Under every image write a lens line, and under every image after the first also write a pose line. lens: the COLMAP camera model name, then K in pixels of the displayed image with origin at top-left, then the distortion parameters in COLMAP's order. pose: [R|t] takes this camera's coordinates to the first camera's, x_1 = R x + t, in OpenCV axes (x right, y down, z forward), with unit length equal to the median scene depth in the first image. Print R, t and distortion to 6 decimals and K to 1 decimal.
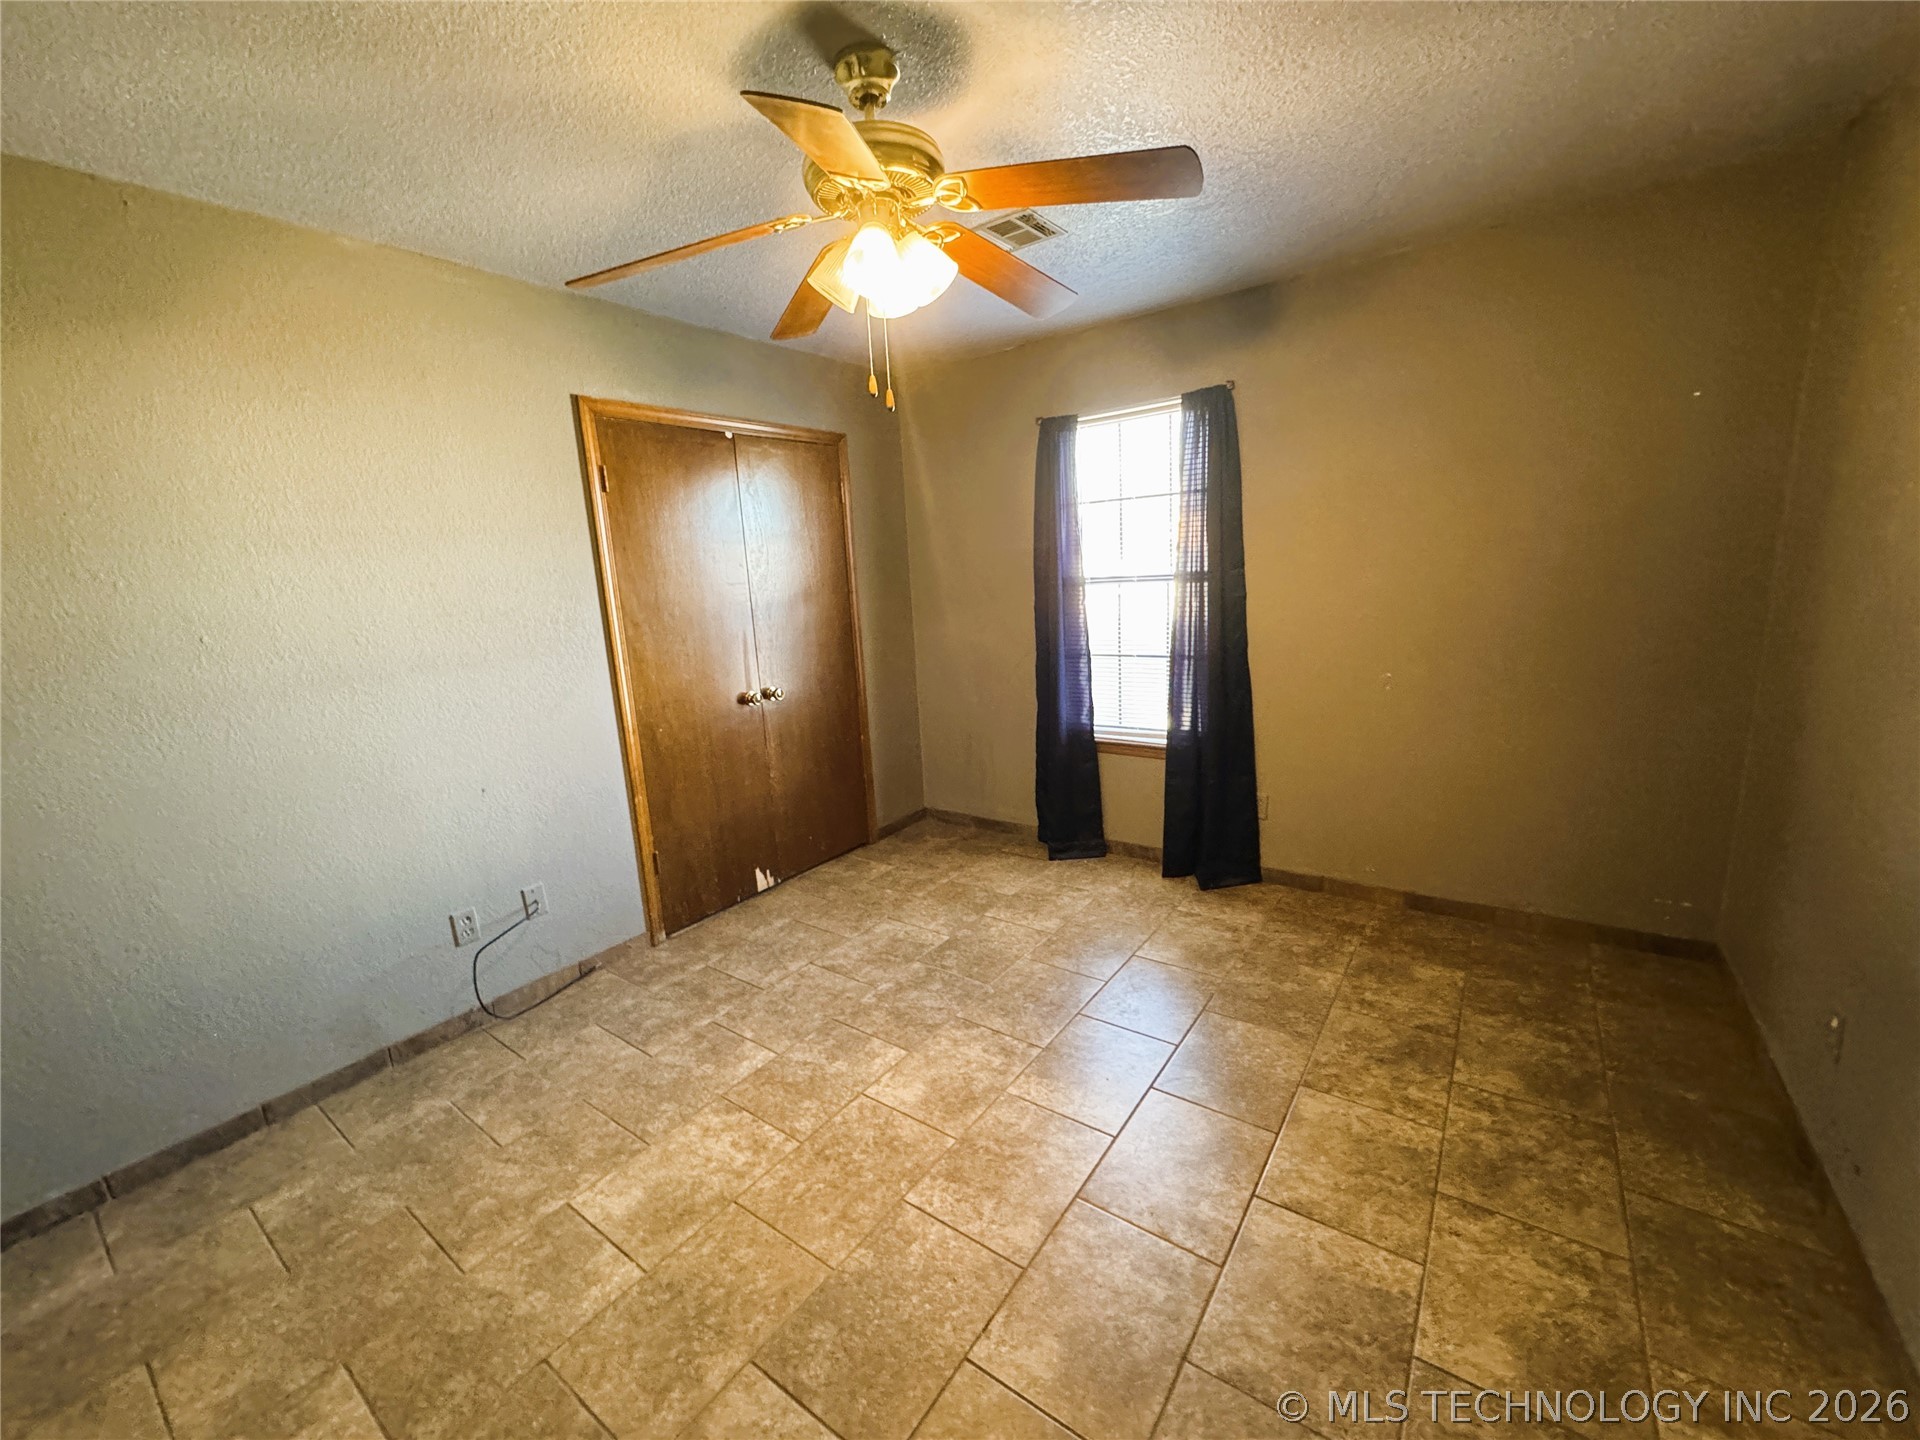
lens RADIAL K [[767.1, 0, 954.2], [0, 767.1, 717.1], [0, 0, 1]] dist [-0.003159, 0.000349]
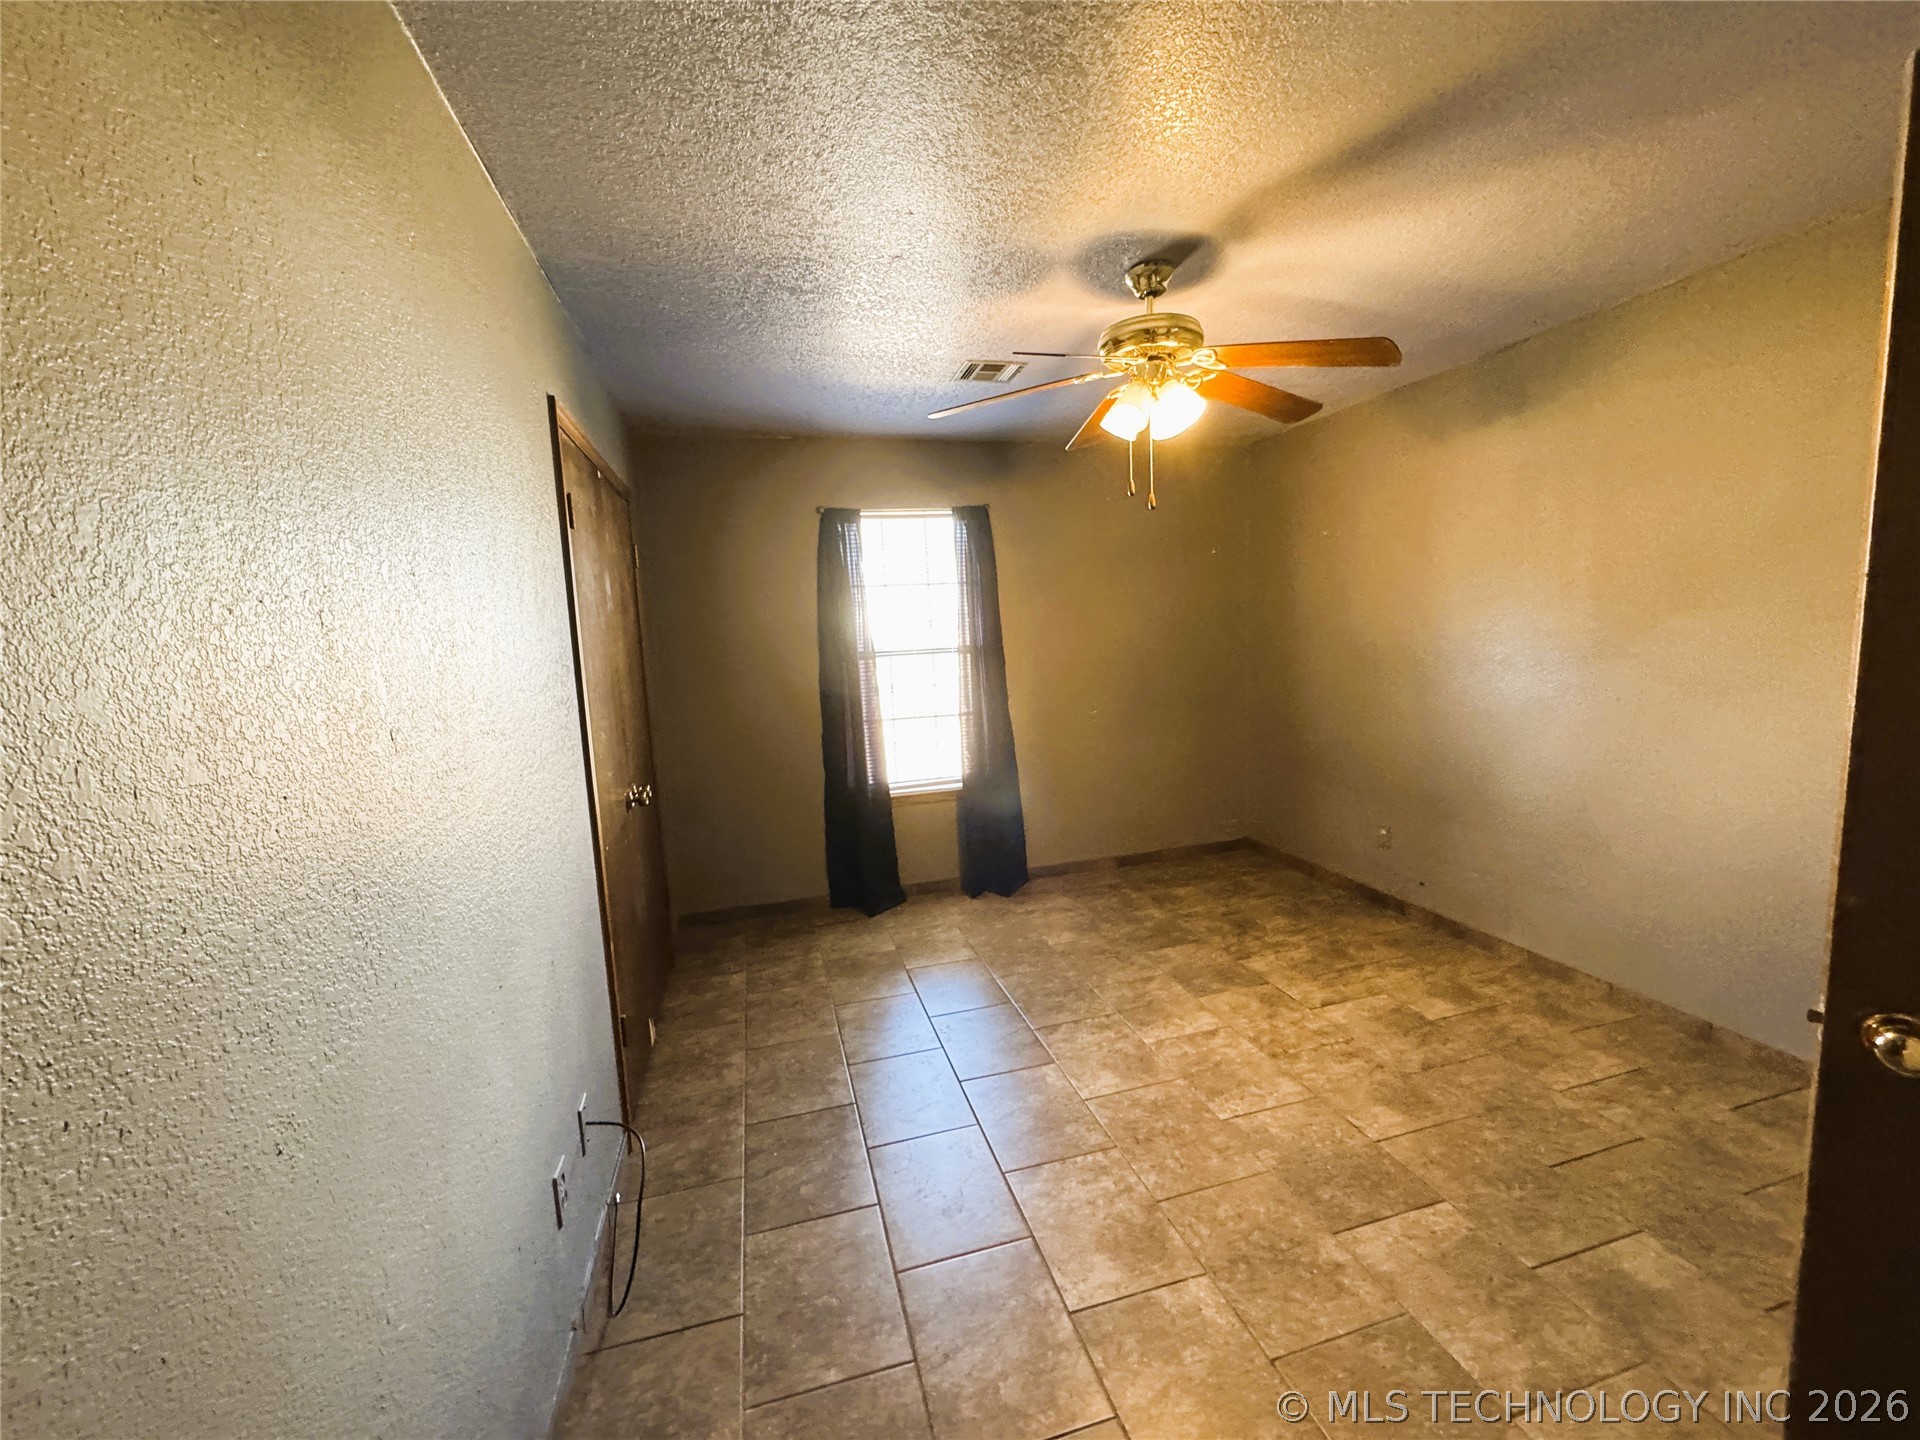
lens RADIAL K [[767.1, 0, 956.7], [0, 767.1, 727.3], [0, 0, 1]] dist [-0.003159, 0.000349]
pose [[0.625119, -0.075883, 0.776832, -0.831561], [0.162448, 0.986117, -0.034396, -0.020672], [-0.763438, 0.147696, 0.628767, 0.295469]]
